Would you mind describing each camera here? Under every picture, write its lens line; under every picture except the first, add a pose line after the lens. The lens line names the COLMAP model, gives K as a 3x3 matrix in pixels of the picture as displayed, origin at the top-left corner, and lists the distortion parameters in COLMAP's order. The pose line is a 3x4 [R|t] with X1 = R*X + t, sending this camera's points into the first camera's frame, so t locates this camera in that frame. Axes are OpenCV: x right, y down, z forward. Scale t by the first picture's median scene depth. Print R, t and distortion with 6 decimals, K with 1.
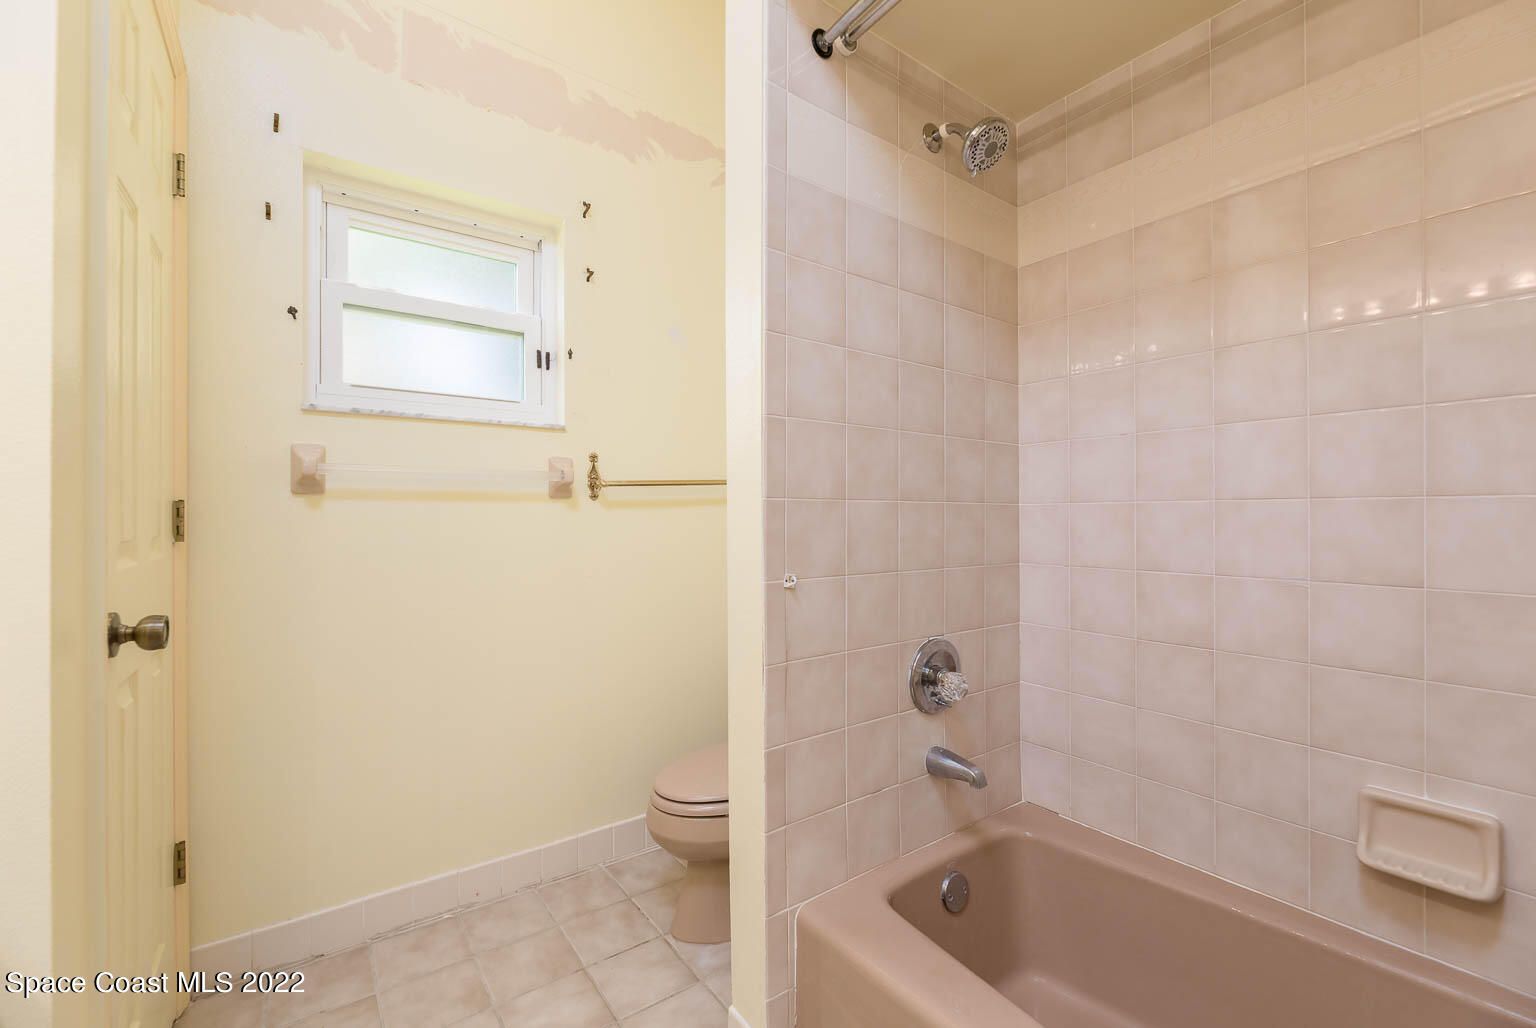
lens RADIAL K [[638.1, 0, 771.8], [0, 638.1, 516.2], [0, 0, 1]] dist [-0.005546, -0.000244]
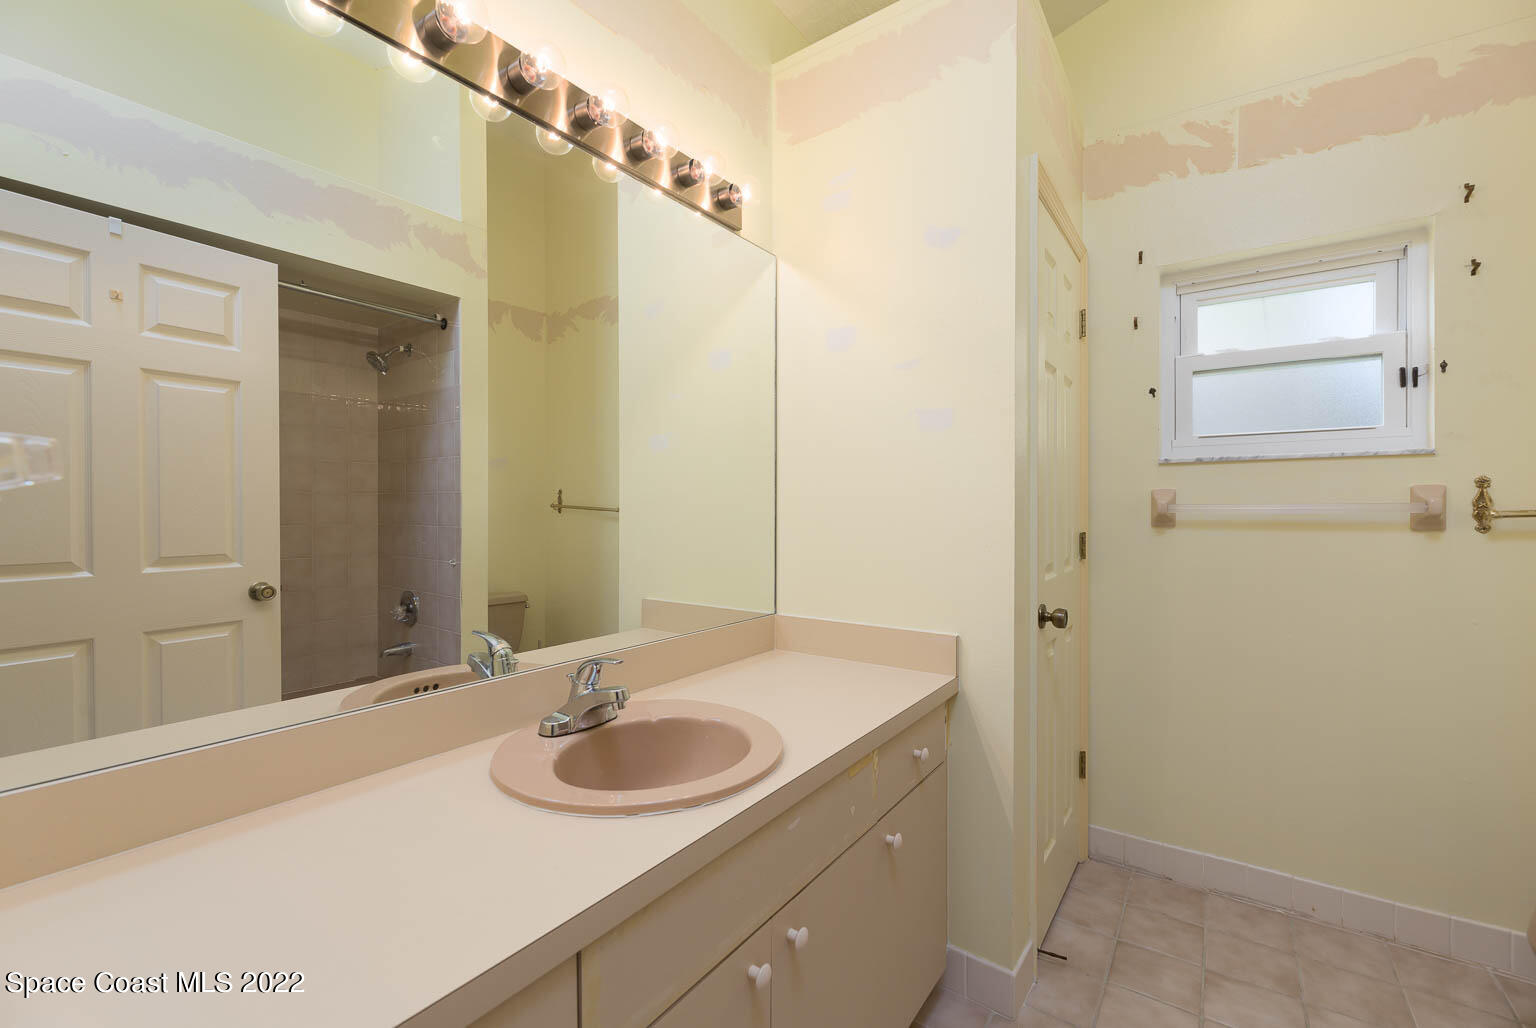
lens RADIAL K [[638.1, 0, 771.8], [0, 638.1, 516.2], [0, 0, 1]] dist [-0.005546, -0.000244]
pose [[0.312767, 0.007527, -0.949800, 0.258579], [0.003228, 0.999954, 0.008988, -0.067624], [0.949824, -0.005877, 0.312729, -0.177365]]
